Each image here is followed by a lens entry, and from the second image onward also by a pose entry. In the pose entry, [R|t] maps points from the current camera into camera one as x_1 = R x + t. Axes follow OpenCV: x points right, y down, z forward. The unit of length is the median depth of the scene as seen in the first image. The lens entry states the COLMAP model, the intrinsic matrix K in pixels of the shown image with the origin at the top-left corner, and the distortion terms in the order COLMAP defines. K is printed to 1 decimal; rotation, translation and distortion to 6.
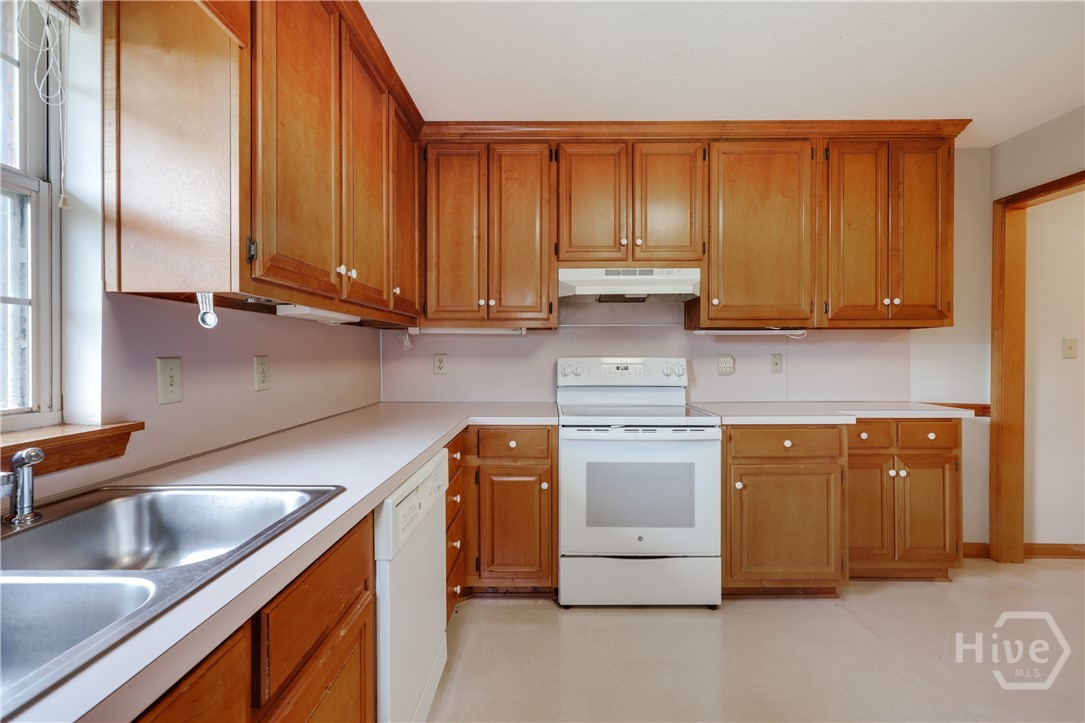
lens RADIAL K [[501.4, 0, 547.7], [0, 501.4, 357.3], [0, 0, 1]] dist [0.001310, 0.000132]
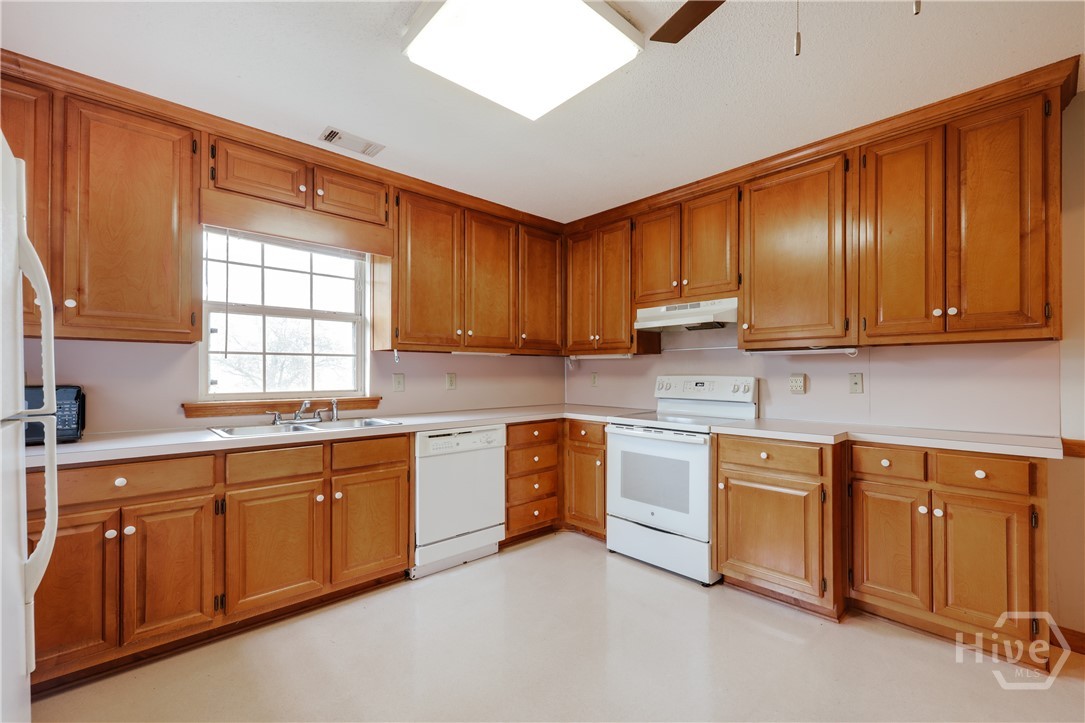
lens RADIAL K [[466.3, 0, 543.9], [0, 466.3, 373.4], [0, 0, 1]] dist [0.000137, -0.000005]
pose [[0.680726, 0.002993, -0.732532, 0.794710], [-0.007355, 0.999969, -0.002750, 0.000166], [0.732501, 0.007259, 0.680727, -0.035928]]
